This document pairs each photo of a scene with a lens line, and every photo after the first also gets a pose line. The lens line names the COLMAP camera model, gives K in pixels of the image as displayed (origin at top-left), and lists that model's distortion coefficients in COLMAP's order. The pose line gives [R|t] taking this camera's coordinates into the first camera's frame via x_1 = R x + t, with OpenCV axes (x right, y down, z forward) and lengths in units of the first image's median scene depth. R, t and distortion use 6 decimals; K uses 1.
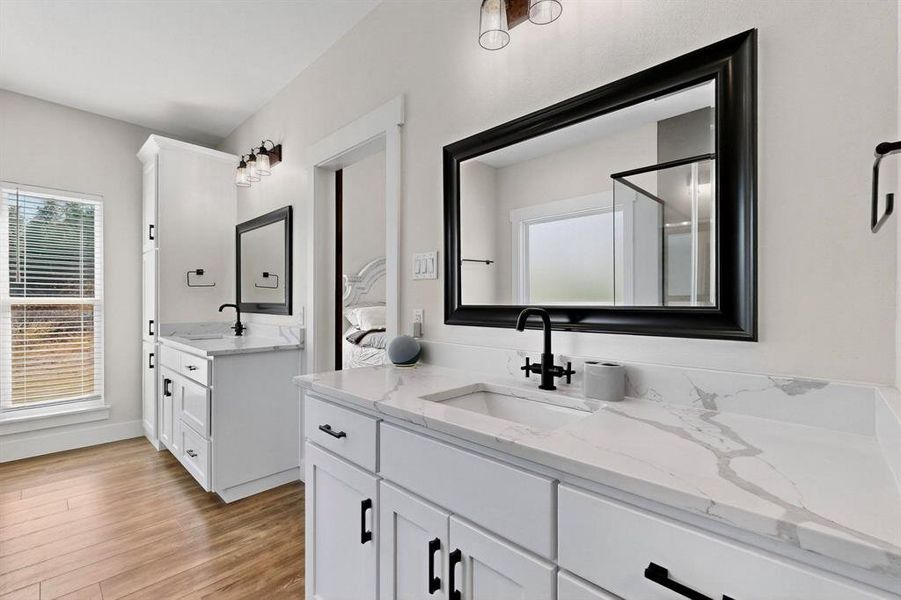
lens RADIAL K [[399.5, 0, 444.2], [0, 399.5, 292.3], [0, 0, 1]] dist [0.002344, -0.000223]
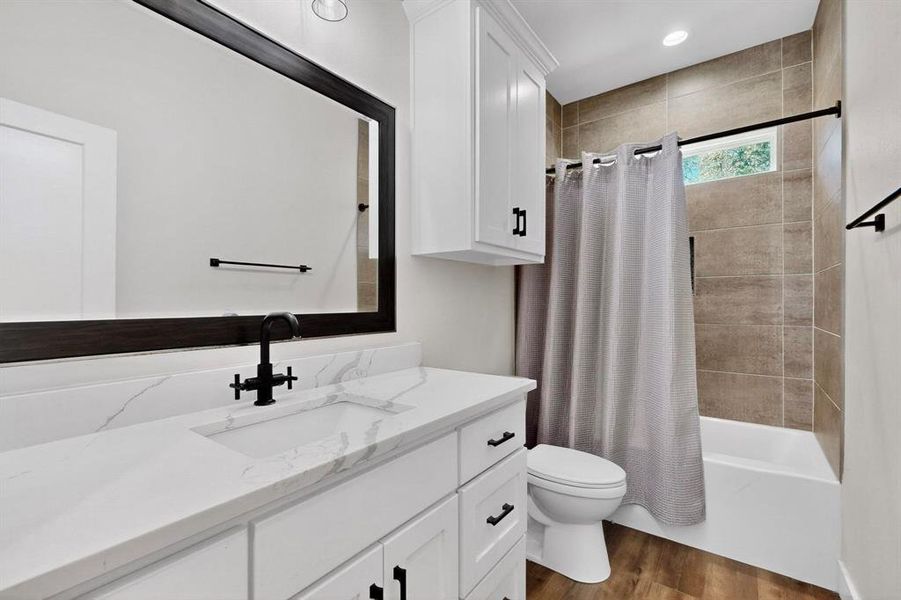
lens RADIAL K [[399.5, 0, 455.4], [0, 399.5, 301.5], [0, 0, 1]] dist [0.002344, -0.000223]
pose [[-0.147922, 0.000656, 0.988999, -0.680453], [-0.018538, 0.999822, -0.003436, 0.016746], [-0.988825, -0.018842, -0.147883, 0.753309]]
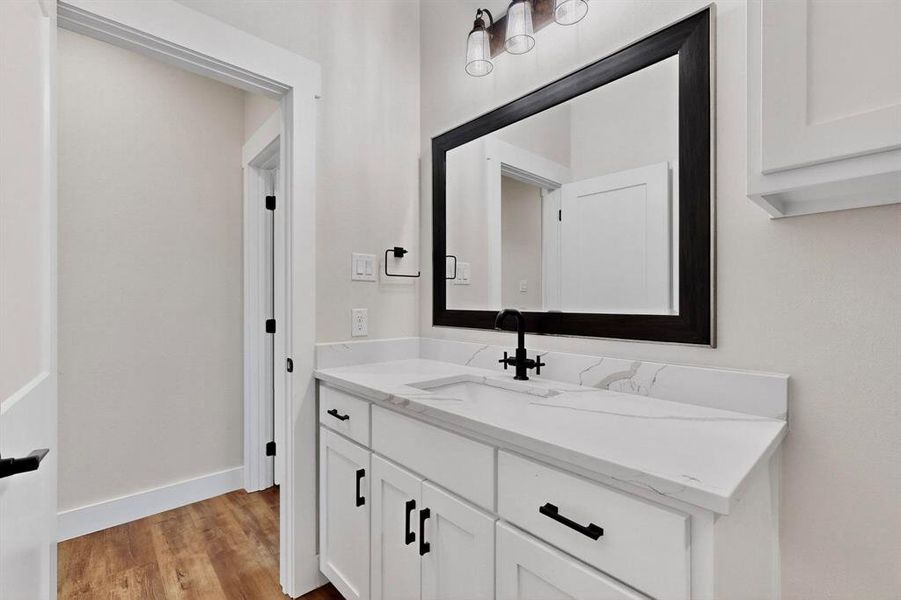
lens RADIAL K [[399.5, 0, 457.8], [0, 399.5, 298.3], [0, 0, 1]] dist [0.002344, -0.000223]
pose [[0.998387, 0.000036, -0.056775, 0.148081], [0.000664, 0.999924, 0.012294, -0.002113], [0.056772, -0.012312, 0.998311, -0.144535]]
